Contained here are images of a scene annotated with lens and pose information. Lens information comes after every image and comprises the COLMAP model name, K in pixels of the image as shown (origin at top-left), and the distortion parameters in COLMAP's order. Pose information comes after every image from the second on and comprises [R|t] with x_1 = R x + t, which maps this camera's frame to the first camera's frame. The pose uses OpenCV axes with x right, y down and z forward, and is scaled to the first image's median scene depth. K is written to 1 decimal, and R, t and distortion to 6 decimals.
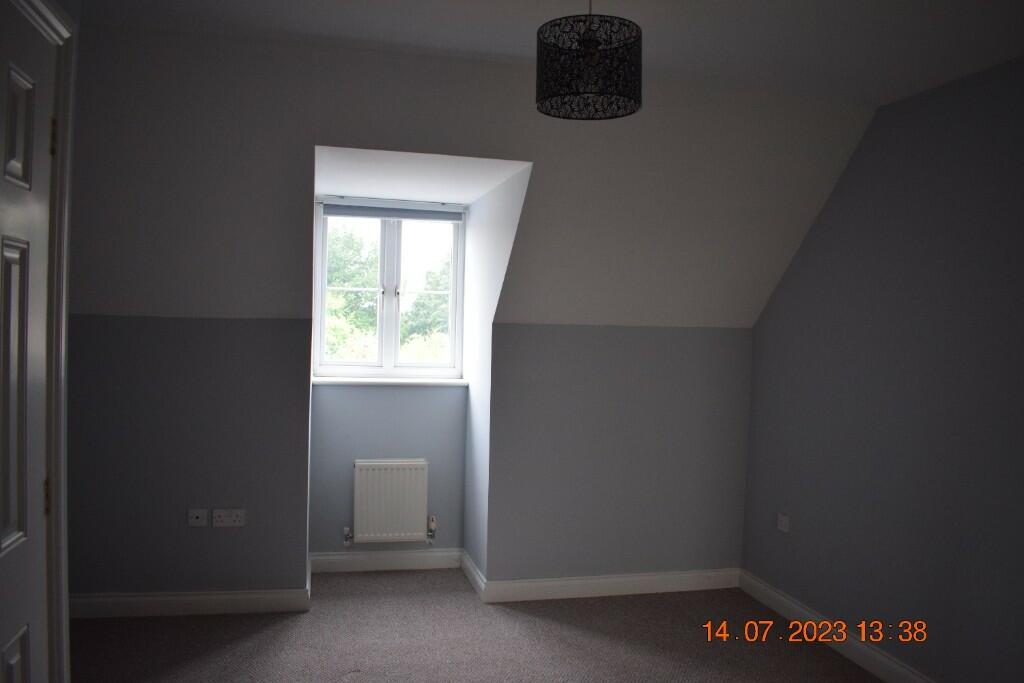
lens RADIAL K [[790.7, 0, 496.3], [0, 790.7, 339.8], [0, 0, 1]] dist [-0.056884, 0.003133]
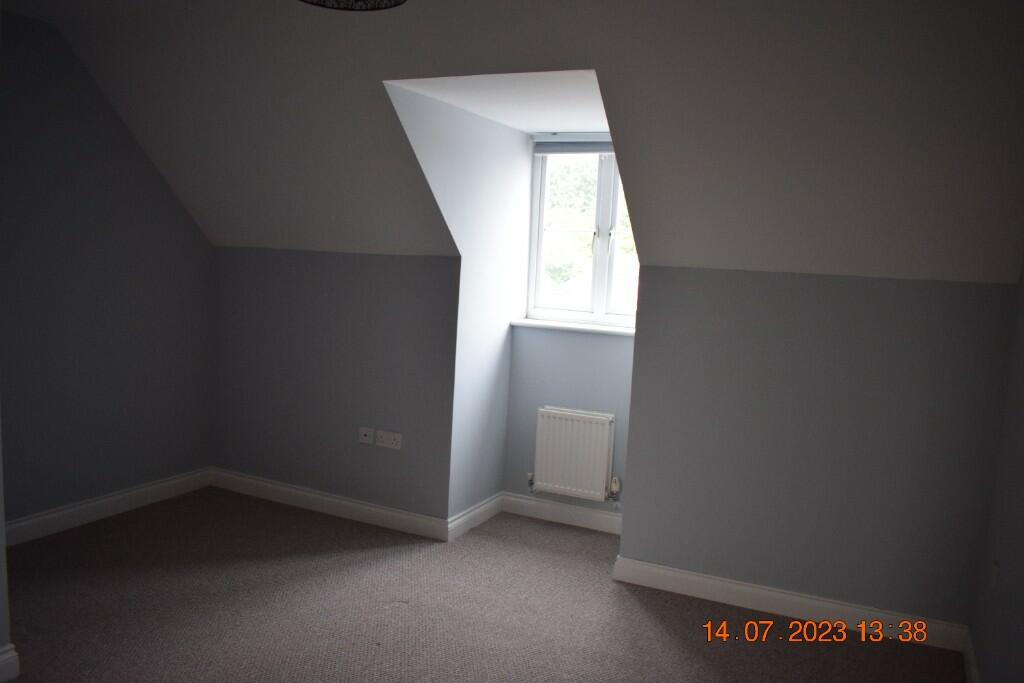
lens RADIAL K [[790.7, 0, 496.3], [0, 790.7, 339.8], [0, 0, 1]] dist [-0.056884, 0.003133]
pose [[0.790489, 0.078191, -0.607465, 0.380288], [-0.044702, 0.996538, 0.070100, 0.005678], [0.610843, -0.028259, 0.791247, 0.206343]]
